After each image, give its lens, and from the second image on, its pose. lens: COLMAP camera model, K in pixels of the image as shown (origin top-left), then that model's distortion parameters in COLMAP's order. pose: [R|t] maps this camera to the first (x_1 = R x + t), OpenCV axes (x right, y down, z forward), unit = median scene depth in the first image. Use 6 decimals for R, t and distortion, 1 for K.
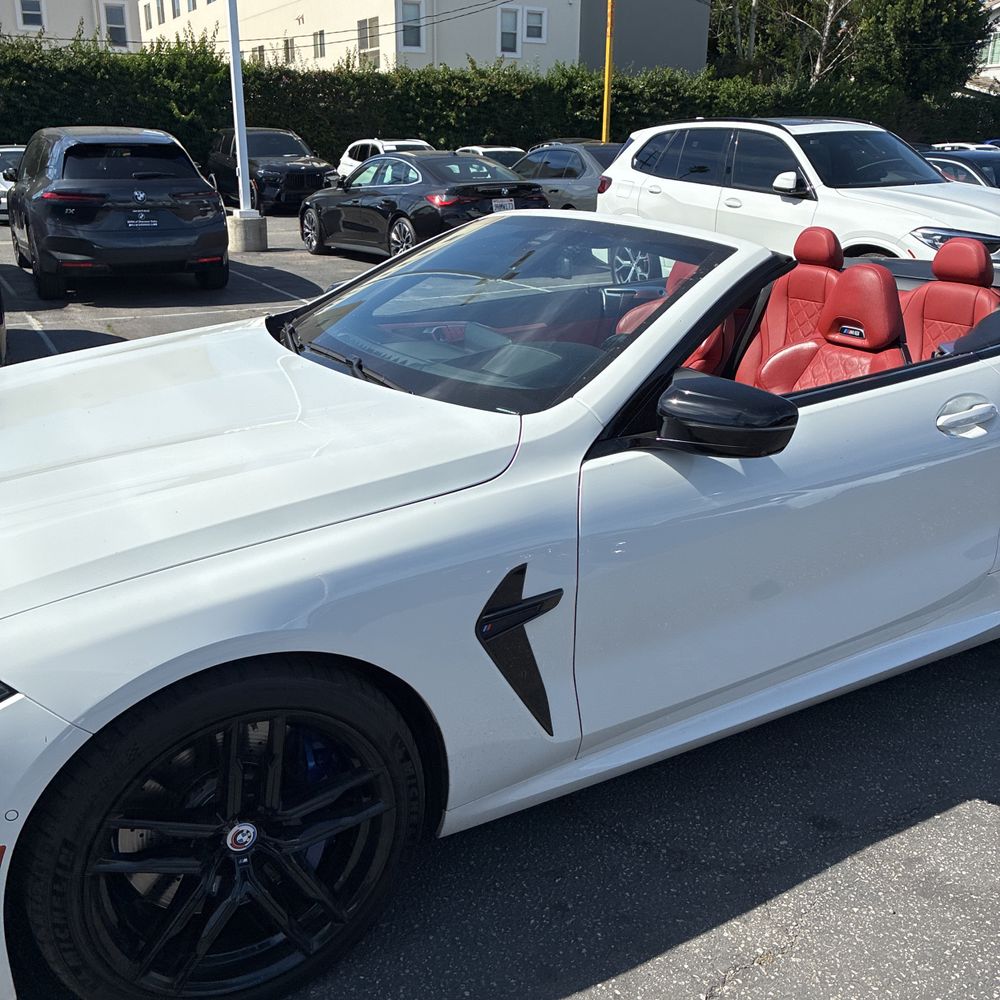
lens RADIAL K [[1014.8, 0, 500.0], [0, 1014.8, 500.0], [0, 0, 1]] dist [0.024609, -0.008355]
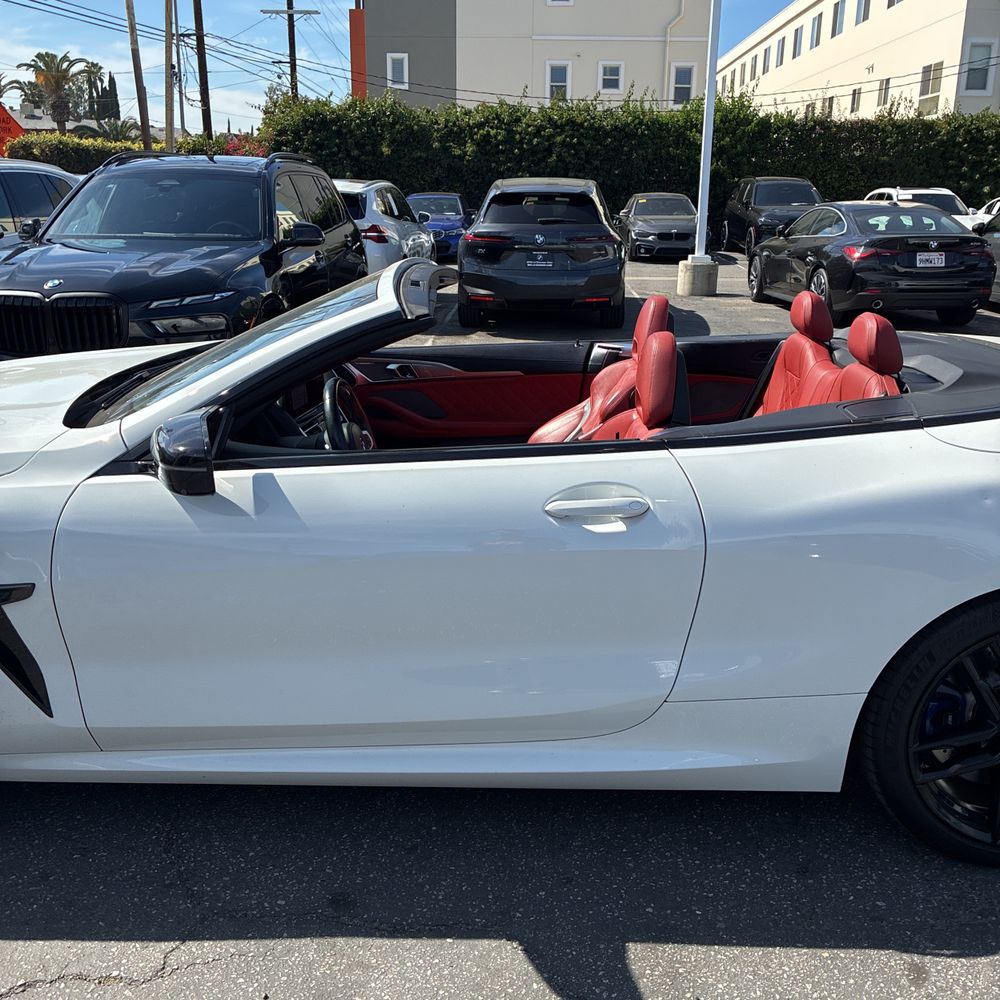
lens RADIAL K [[1014.2, 0, 505.0], [0, 1014.2, 493.7], [0, 0, 1]] dist [0.004214, 0.009580]
pose [[0.852552, 0.152653, -0.499853, 0.134329], [-0.176099, 0.984372, 0.000268, -0.012945], [0.492082, 0.087794, 0.866110, 0.033247]]
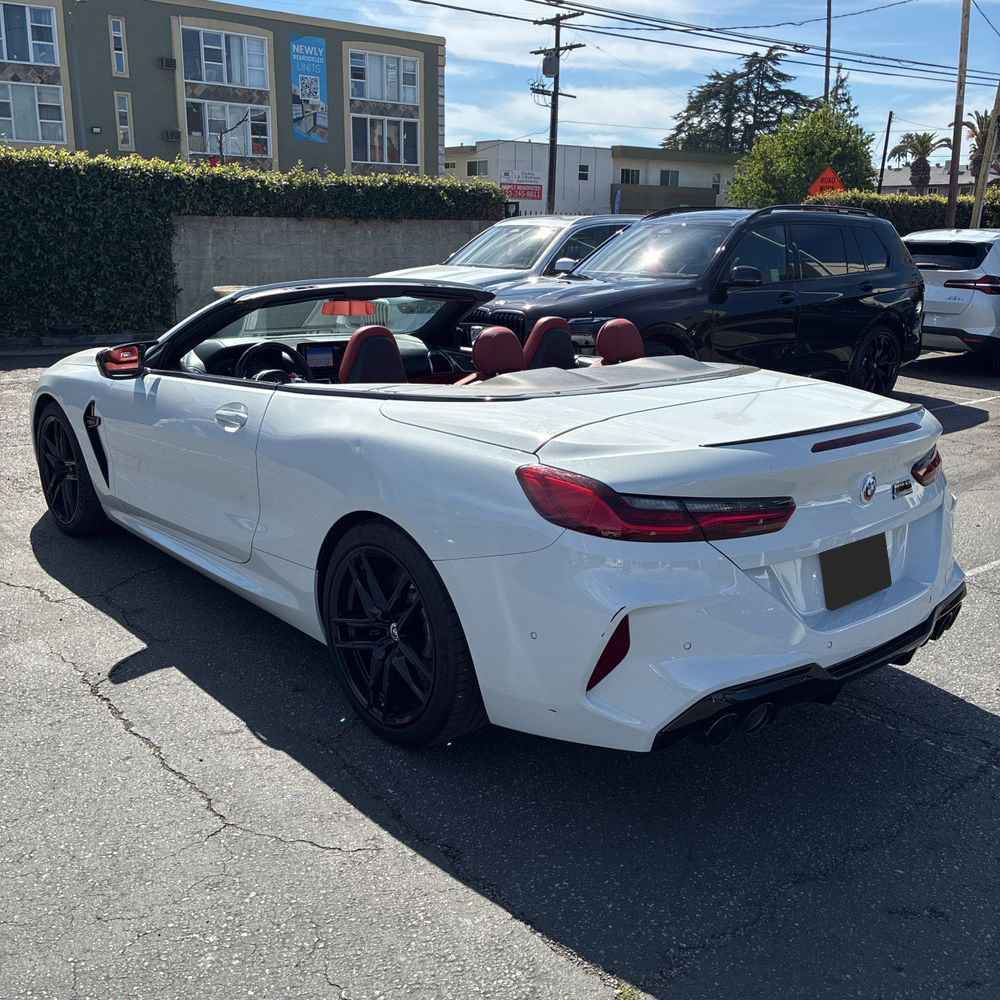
lens RADIAL K [[1010.1, 0, 500.0], [0, 1010.1, 500.0], [0, 0, 1]] dist [0.015601, 0.003489]
pose [[0.169960, 0.247629, -0.953831, 0.317904], [-0.332067, 0.925697, 0.181155, -0.059402], [0.927817, 0.285946, 0.239561, 0.170272]]
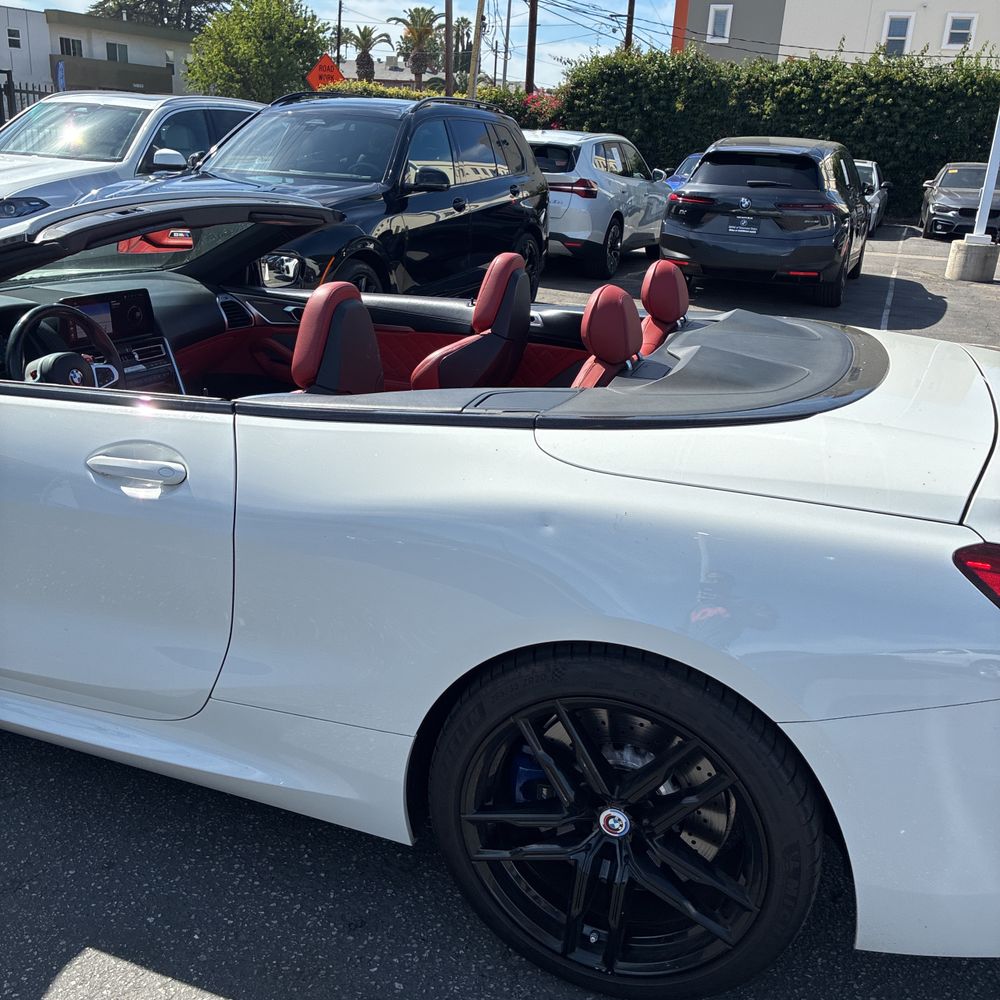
lens RADIAL K [[1004.4, 0, 486.3], [0, 1004.4, 502.3], [0, 0, 1]] dist [0.013013, -0.005052]
pose [[0.627178, 0.288813, -0.723349, 0.194515], [-0.297689, 0.947087, 0.120034, -0.037430], [0.719742, 0.140051, 0.679969, 0.109512]]
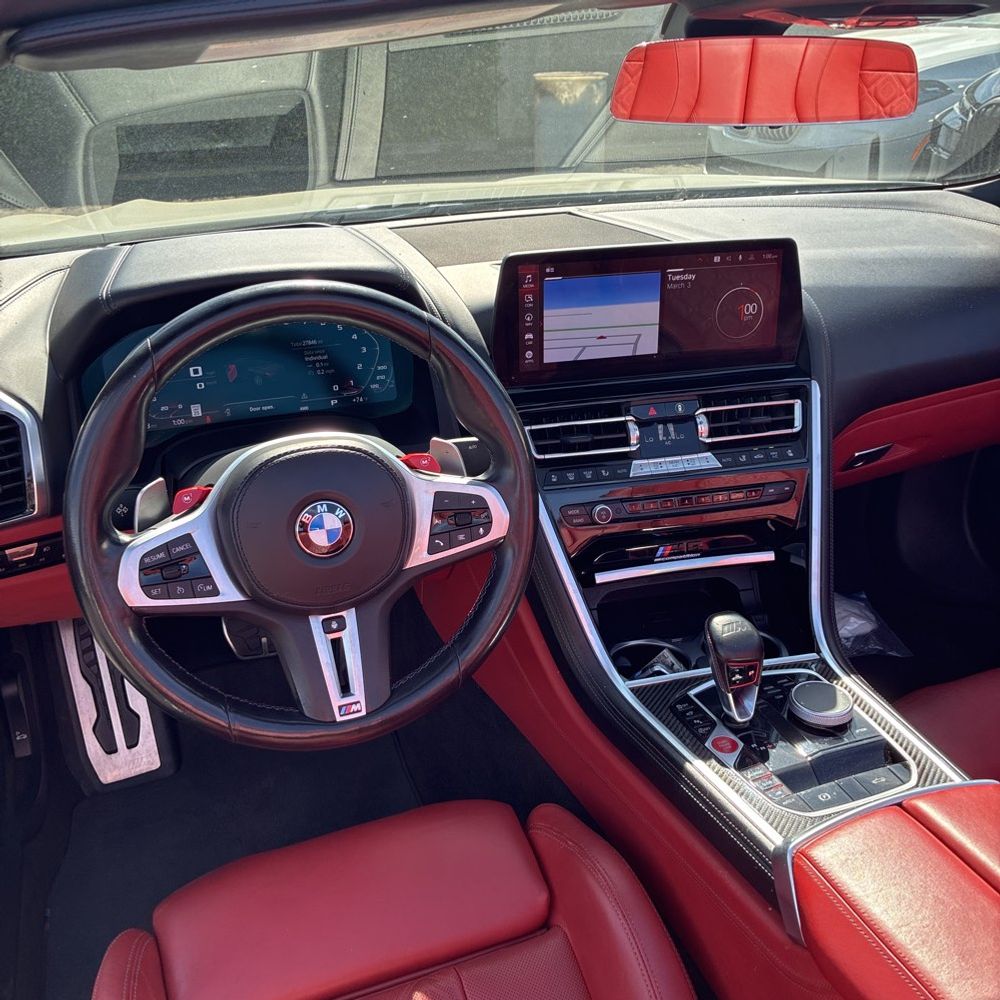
lens RADIAL K [[1010.1, 0, 500.0], [0, 1010.1, 500.0], [0, 0, 1]] dist [0.015601, 0.003489]
pose [[-0.181525, 0.414216, -0.891894, 0.069348], [-0.311285, 0.836120, 0.451668, -0.043884], [0.932819, 0.359622, -0.022837, 0.180048]]
